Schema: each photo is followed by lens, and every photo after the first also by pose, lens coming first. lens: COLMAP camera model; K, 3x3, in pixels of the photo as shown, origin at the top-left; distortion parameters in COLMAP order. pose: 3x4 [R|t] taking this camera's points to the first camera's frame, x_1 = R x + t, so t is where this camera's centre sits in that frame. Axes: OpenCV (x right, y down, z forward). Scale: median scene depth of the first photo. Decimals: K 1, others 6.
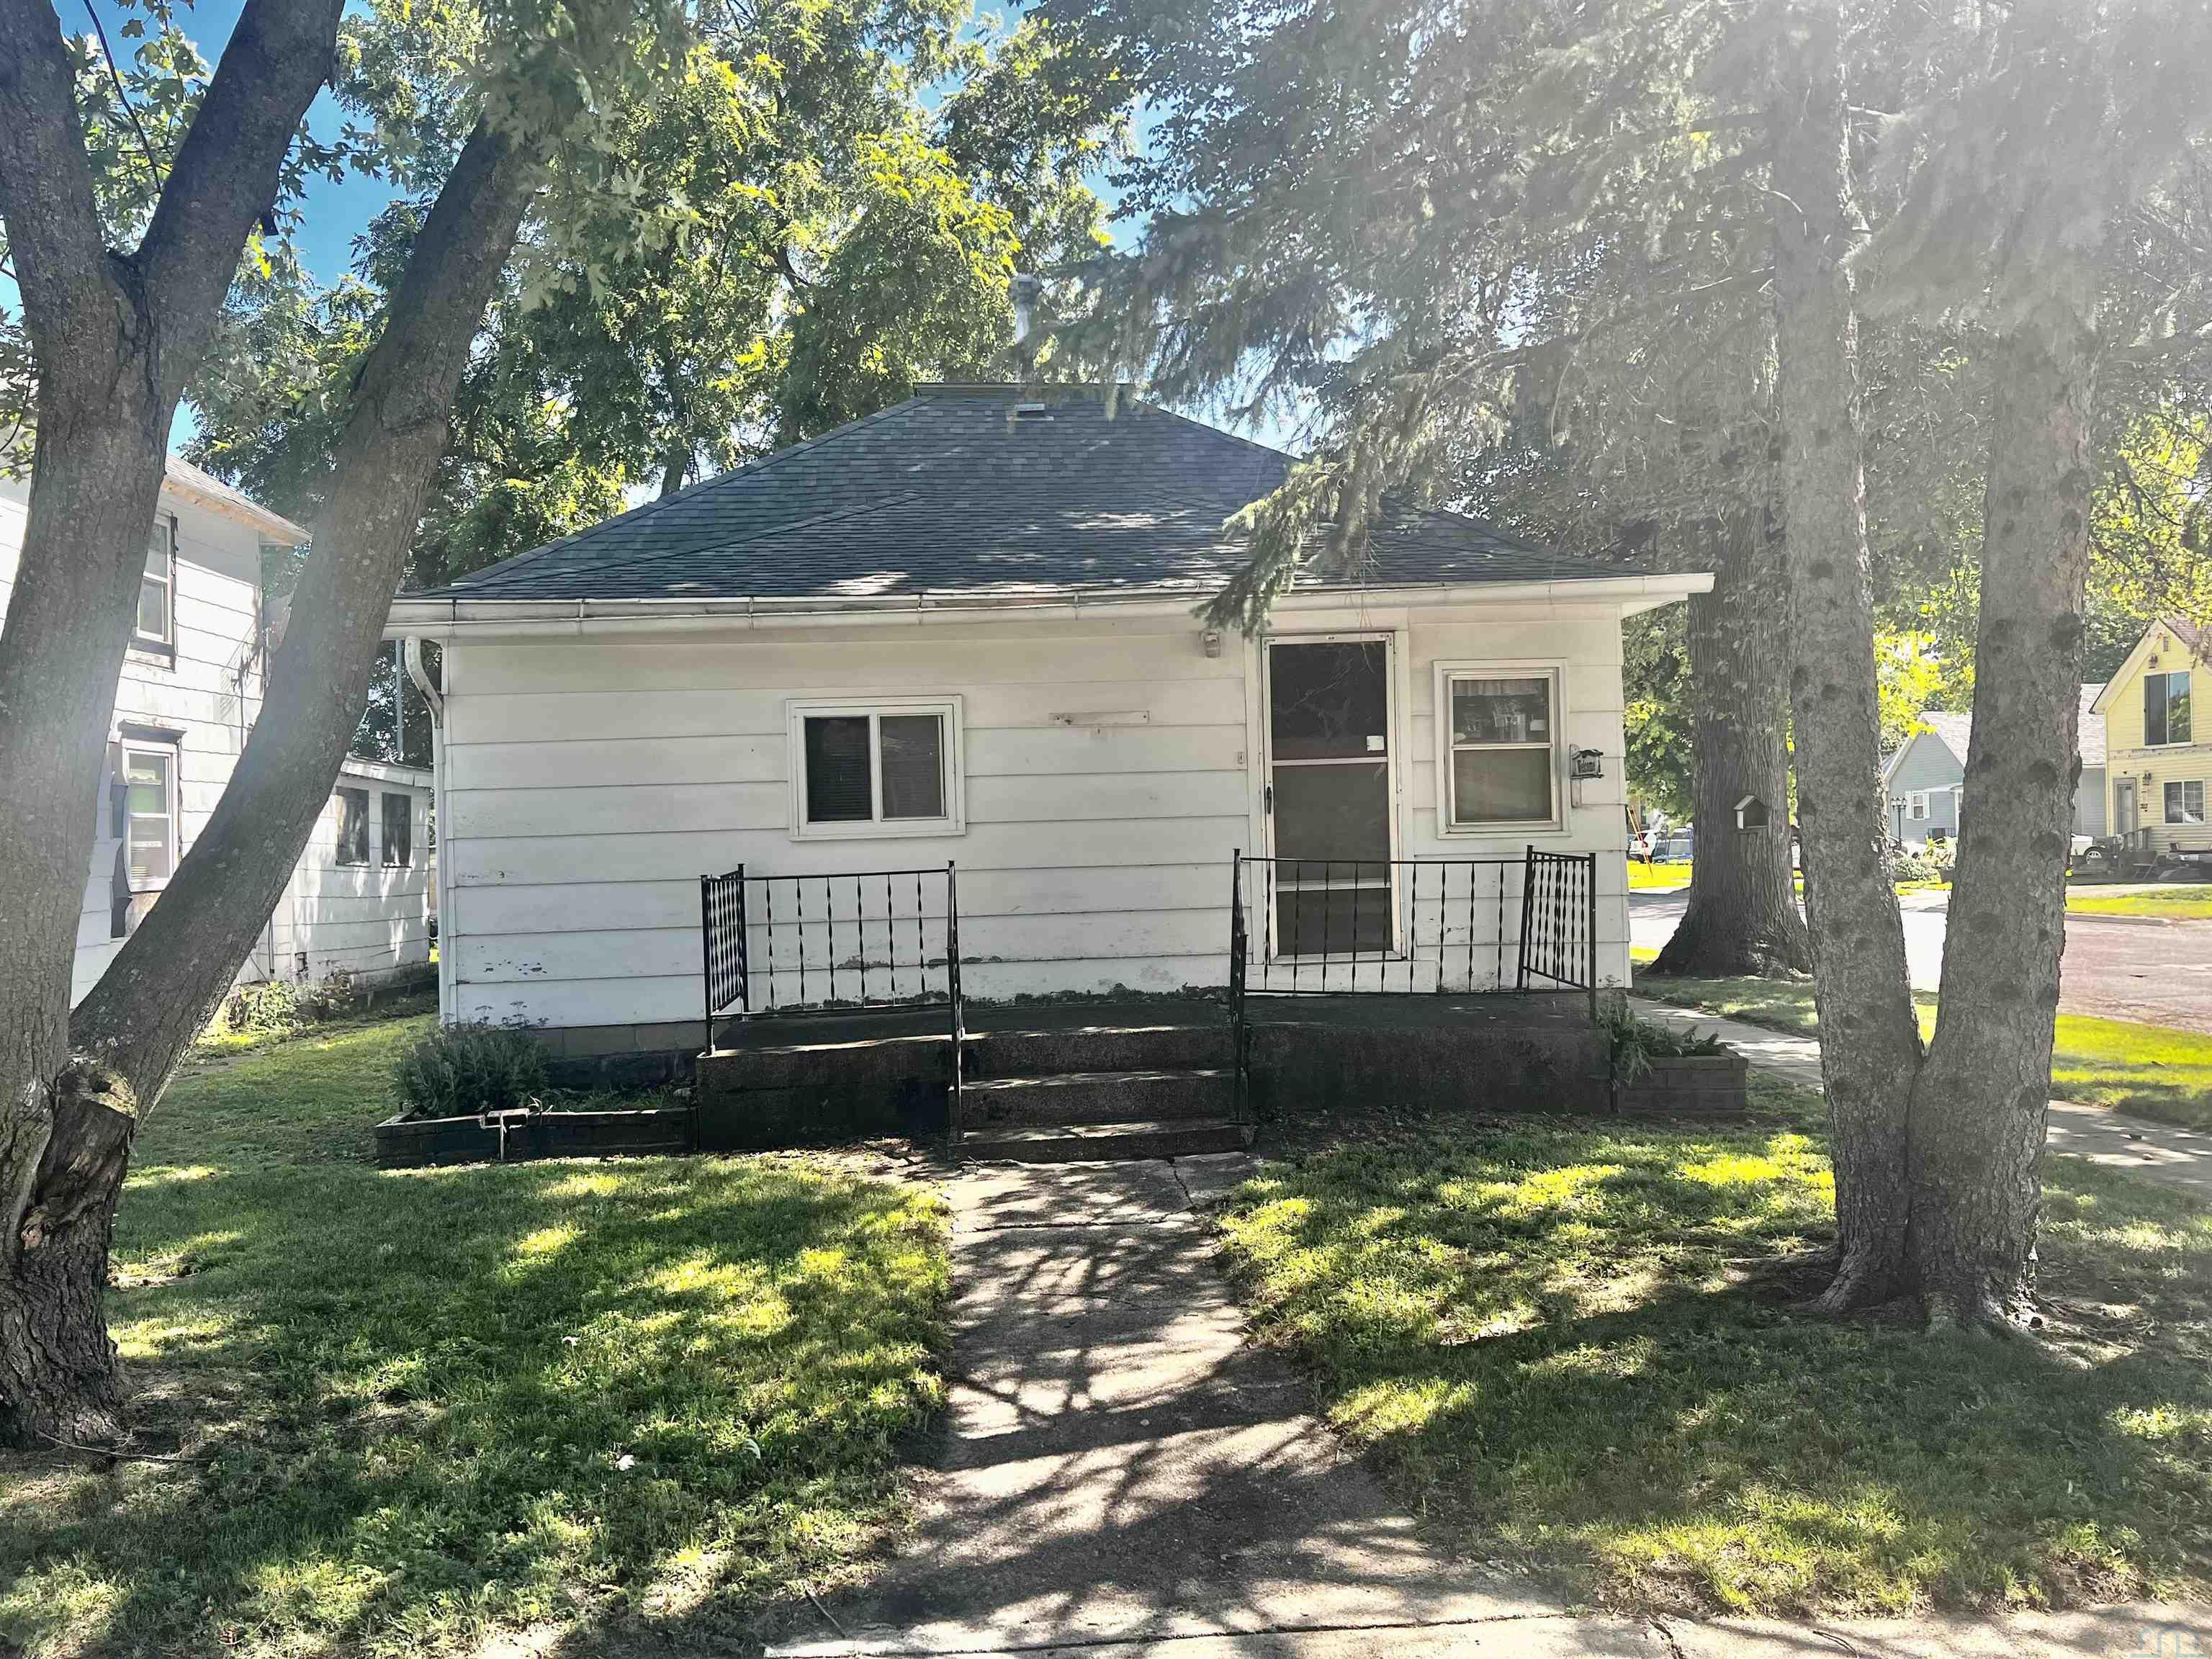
lens RADIAL K [[1667.4, 0, 1107.0], [0, 1667.4, 833.7], [0, 0, 1]] dist [0.038079, -0.042625]
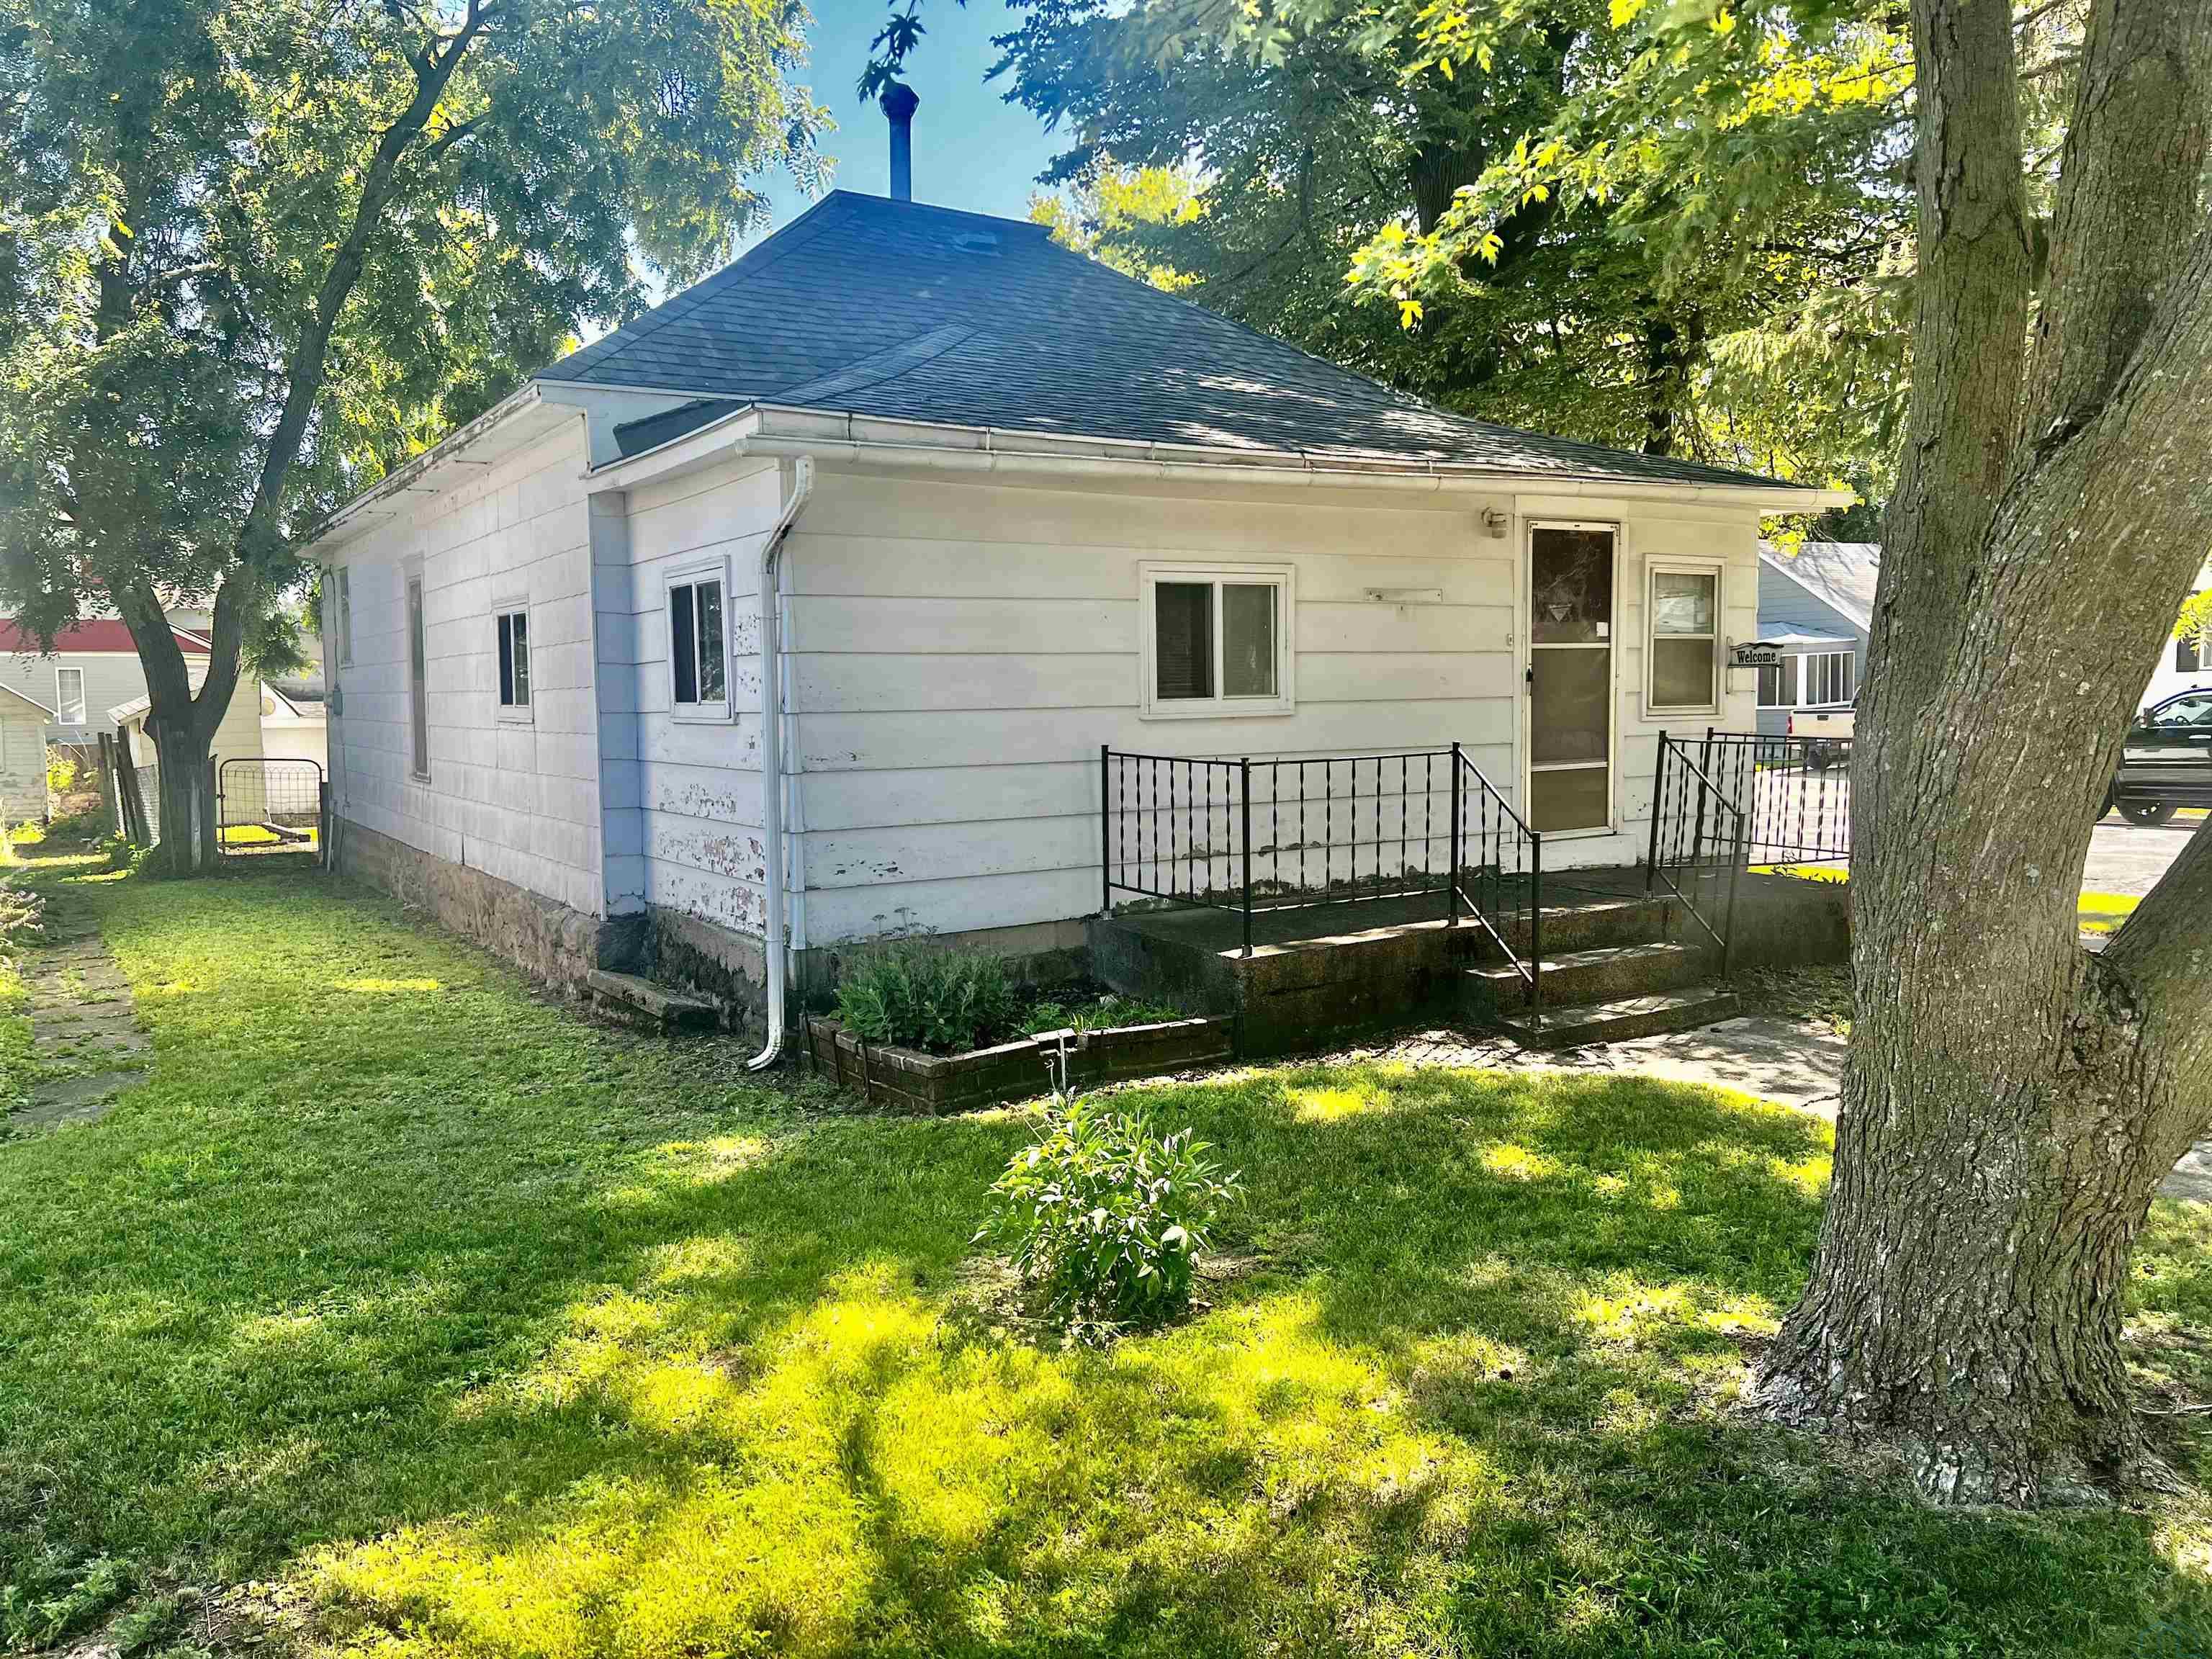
lens RADIAL K [[1667.4, 0, 1097.0], [0, 1667.4, 833.1], [0, 0, 1]] dist [0.038079, -0.042625]
pose [[0.878343, -0.027610, 0.477232, -0.632984], [-0.004364, 0.997826, 0.065760, 0.006060], [-0.478010, -0.059842, 0.876313, 0.219815]]
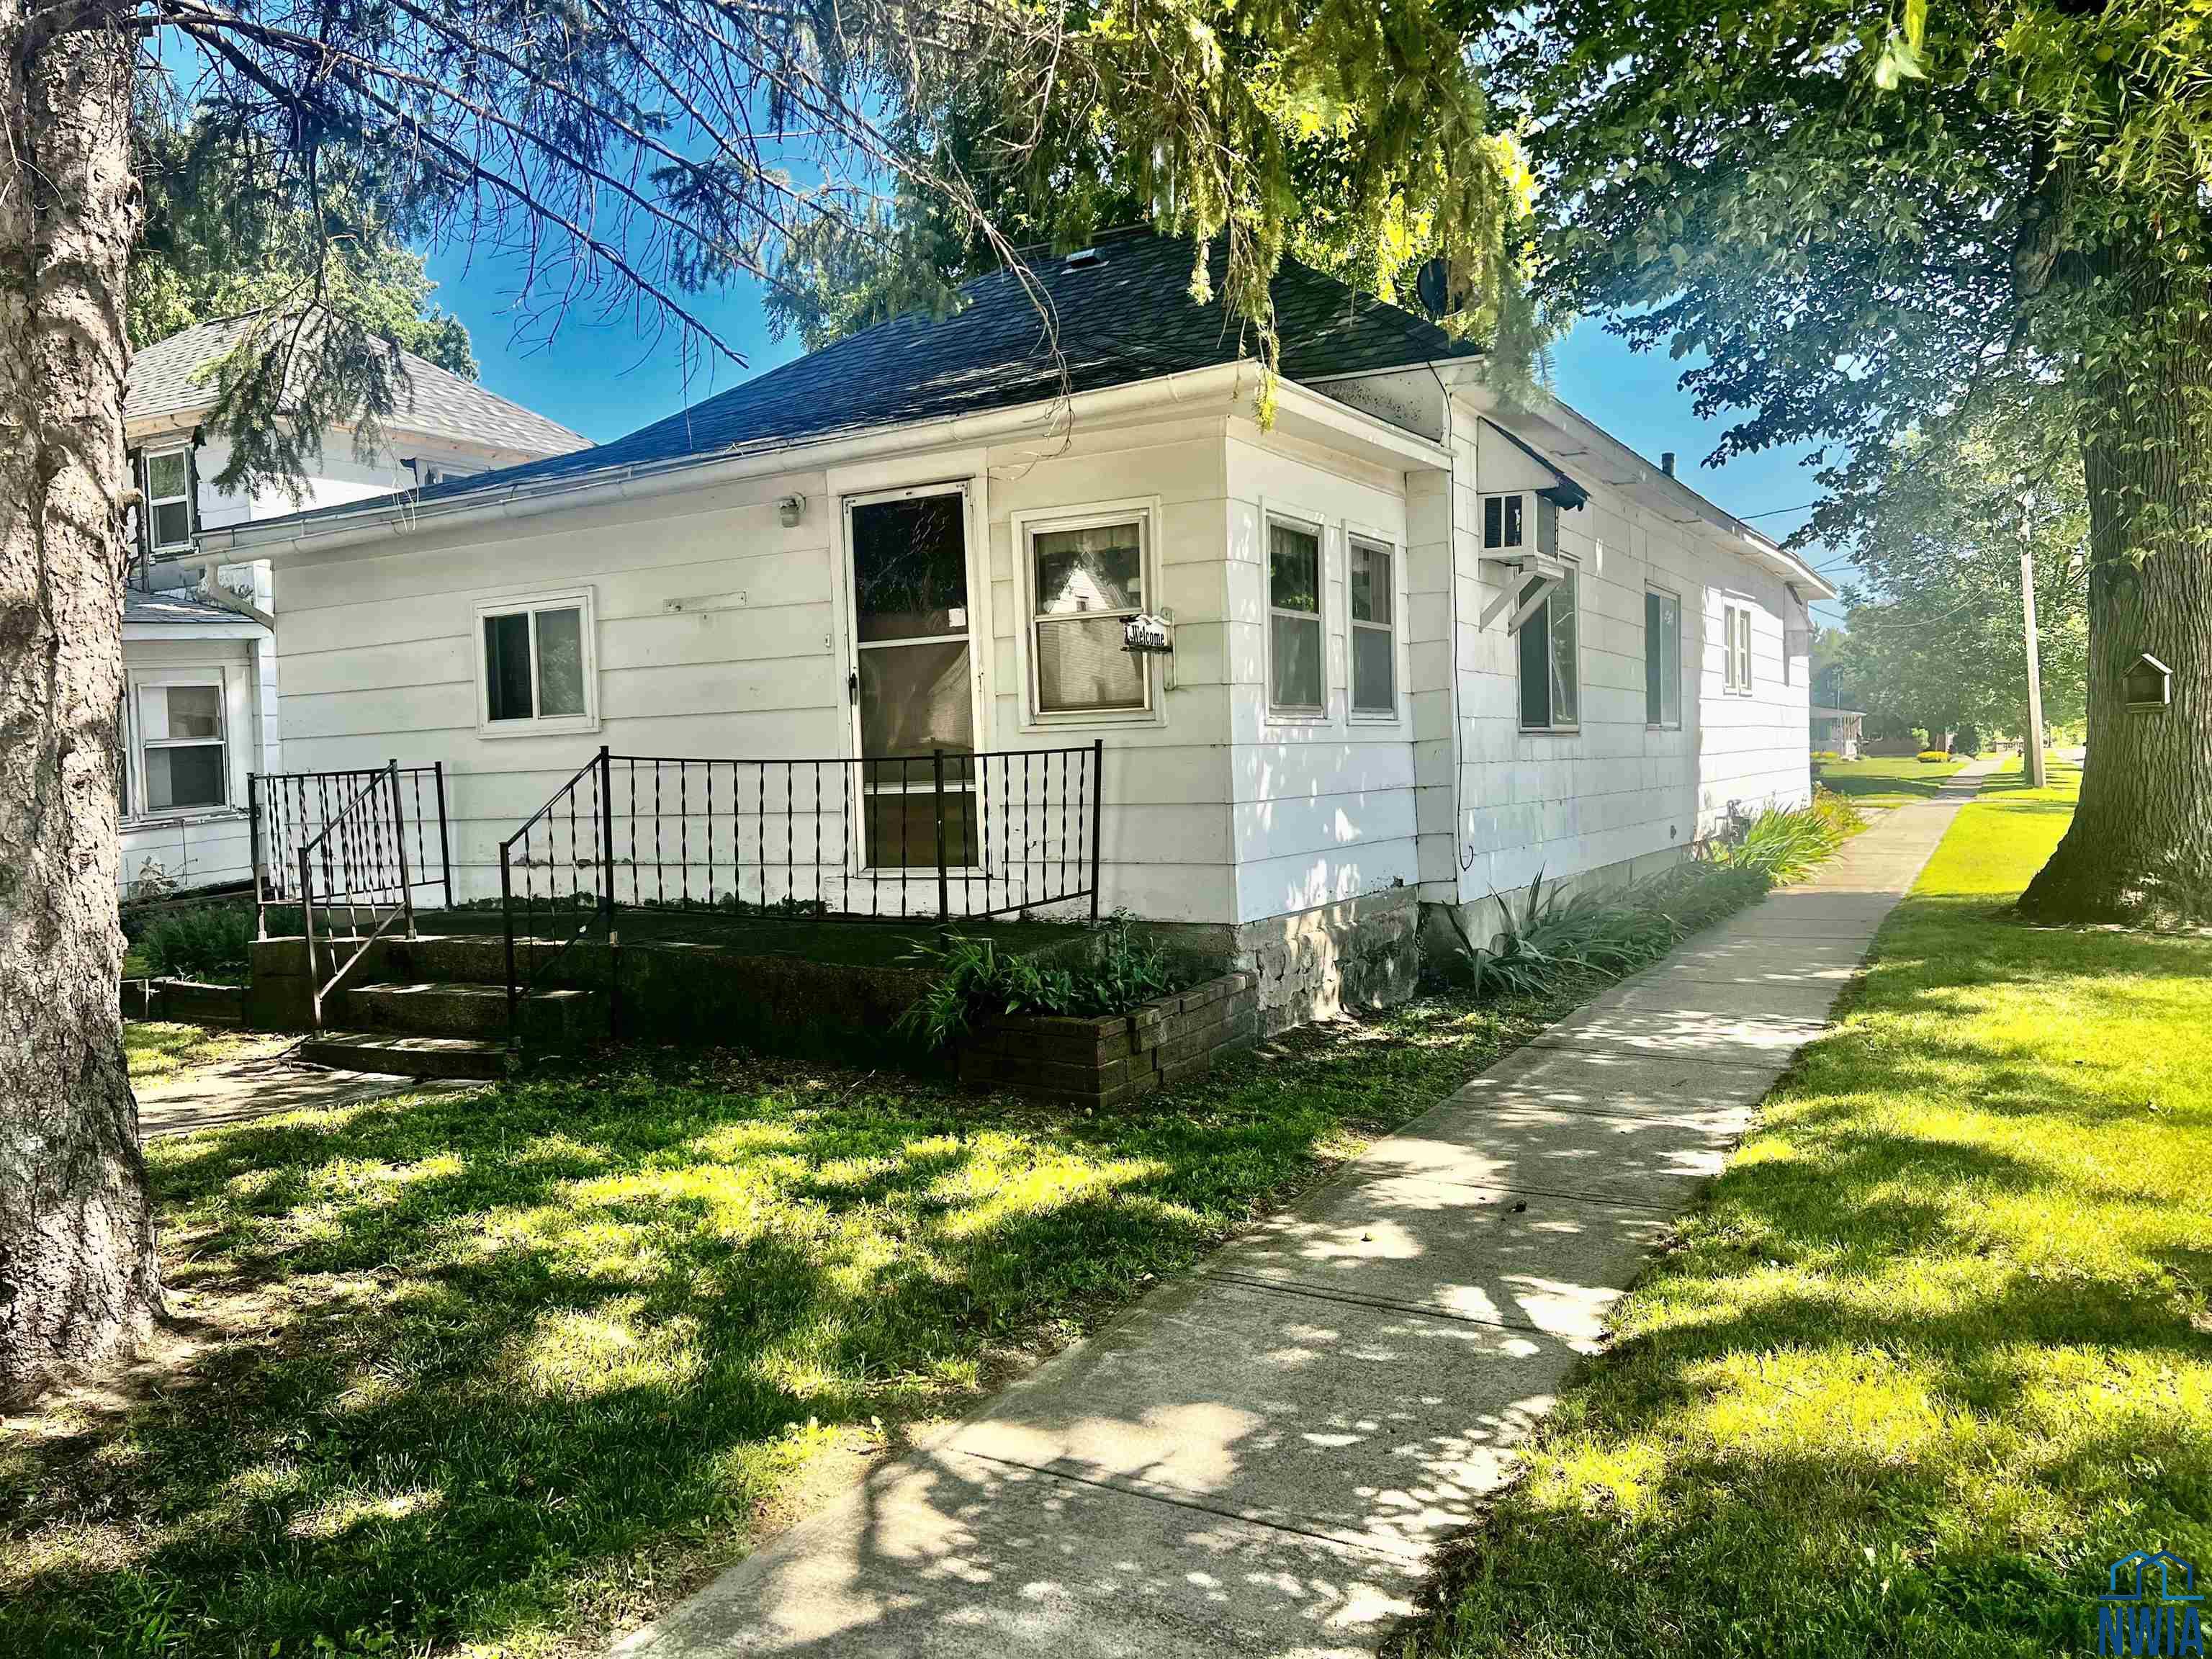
lens RADIAL K [[1667.4, 0, 1108.1], [0, 1667.4, 827.0], [0, 0, 1]] dist [0.038079, -0.042625]
pose [[0.844053, 0.021142, -0.535842, 0.677102], [0.010617, 0.998368, 0.056116, 0.004148], [0.536154, -0.053054, 0.842451, 0.337628]]
